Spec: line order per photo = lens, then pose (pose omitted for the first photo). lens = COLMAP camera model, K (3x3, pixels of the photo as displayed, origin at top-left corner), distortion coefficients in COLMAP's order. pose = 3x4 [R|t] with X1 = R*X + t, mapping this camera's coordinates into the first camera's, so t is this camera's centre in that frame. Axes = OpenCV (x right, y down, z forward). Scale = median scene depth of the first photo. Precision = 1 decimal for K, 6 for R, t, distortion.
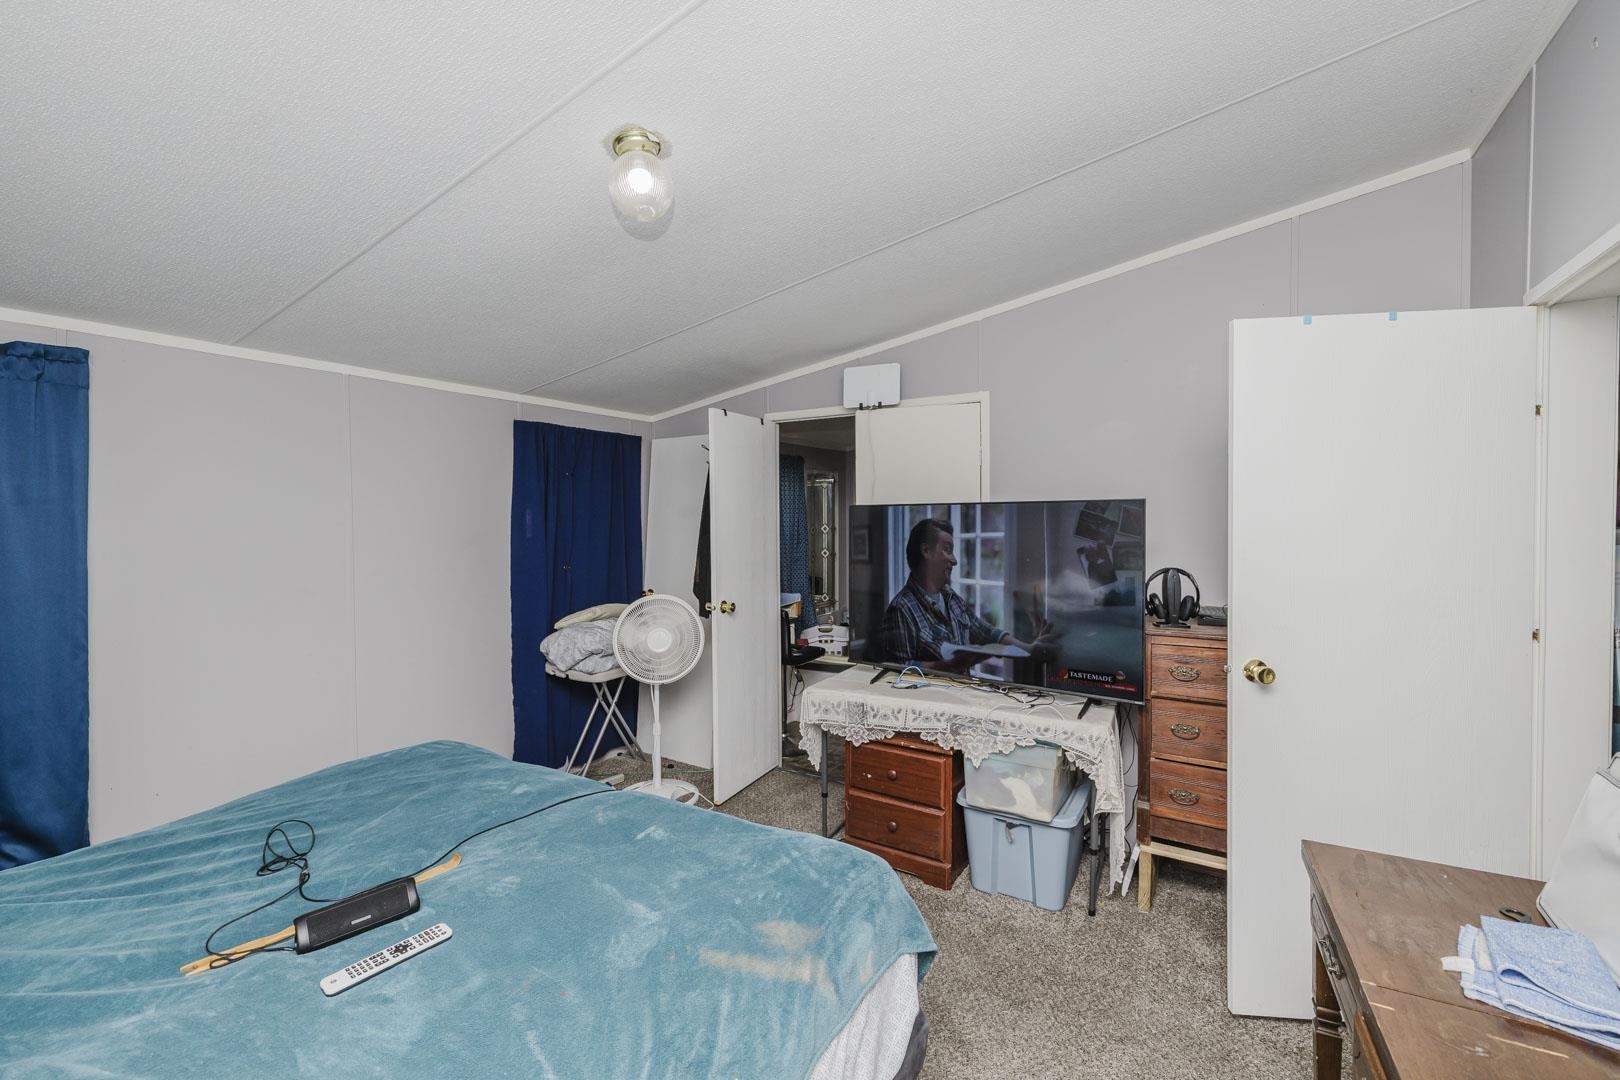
lens RADIAL K [[684.3, 0, 809.2], [0, 684.3, 535.6], [0, 0, 1]] dist [-0.002729, -0.000379]
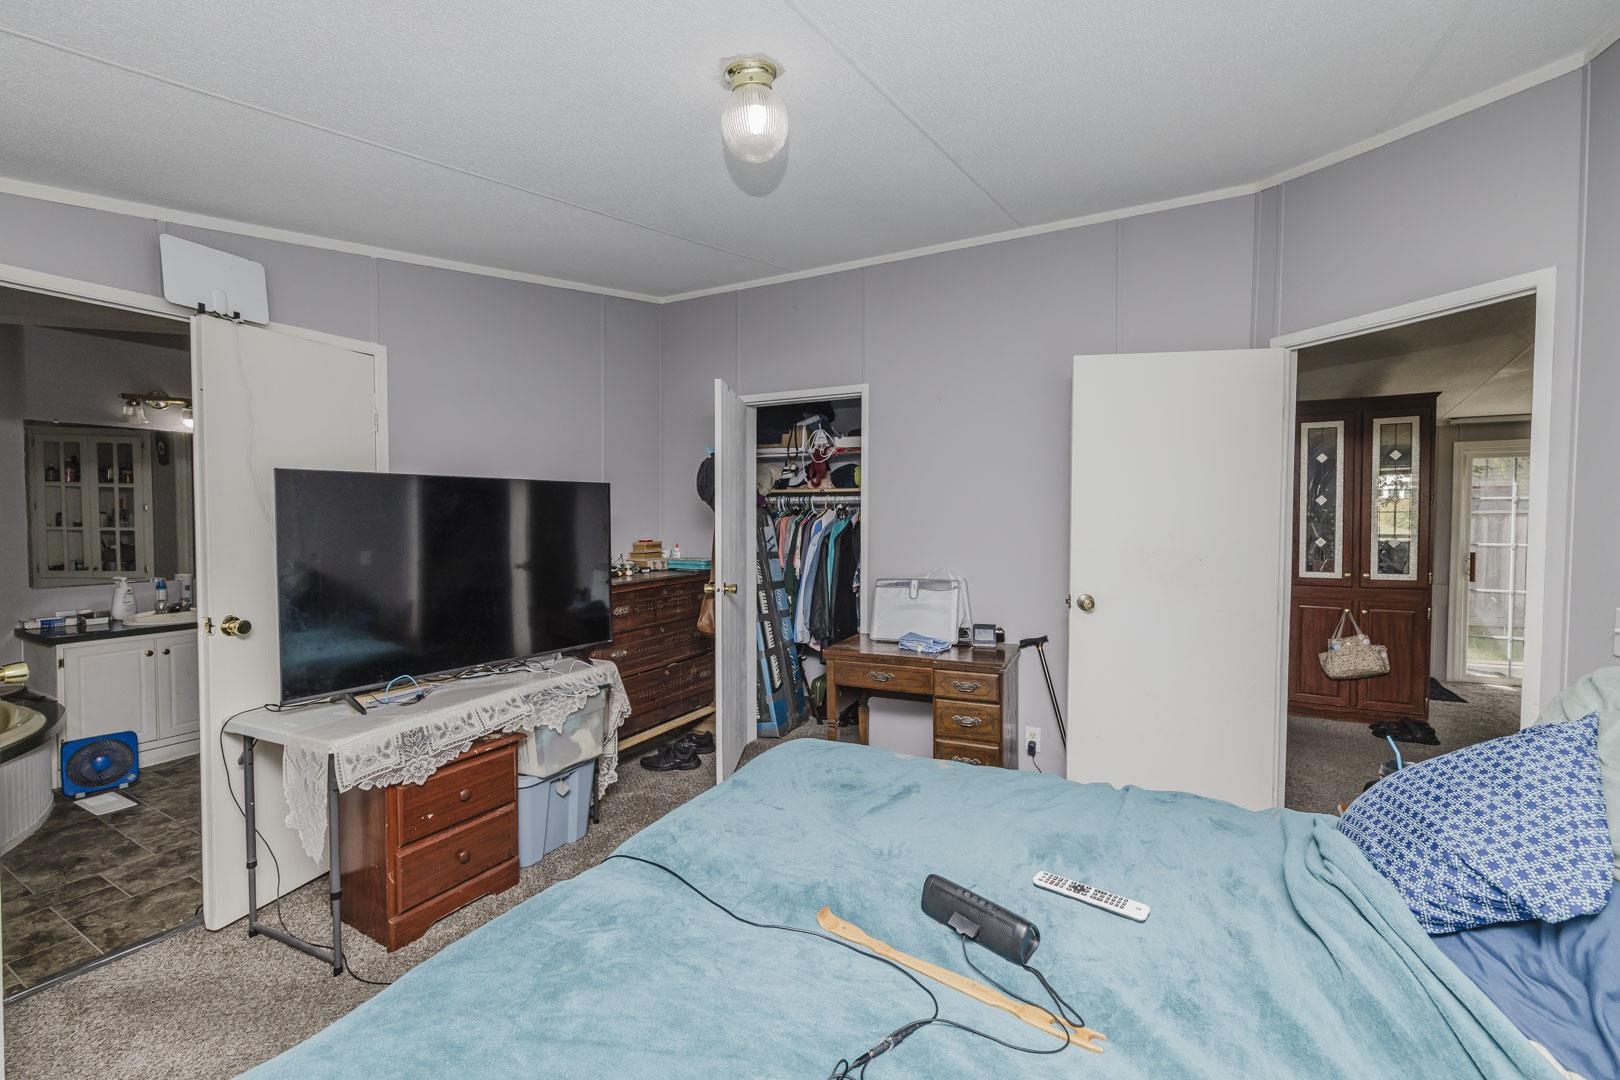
lens RADIAL K [[684.3, 0, 802.0], [0, 684.3, 539.3], [0, 0, 1]] dist [-0.002729, -0.000379]
pose [[-0.054044, -0.029166, 0.998113, -0.709138], [0.022167, 0.999292, 0.030401, 0.017770], [-0.998292, 0.023768, -0.053359, 0.601982]]
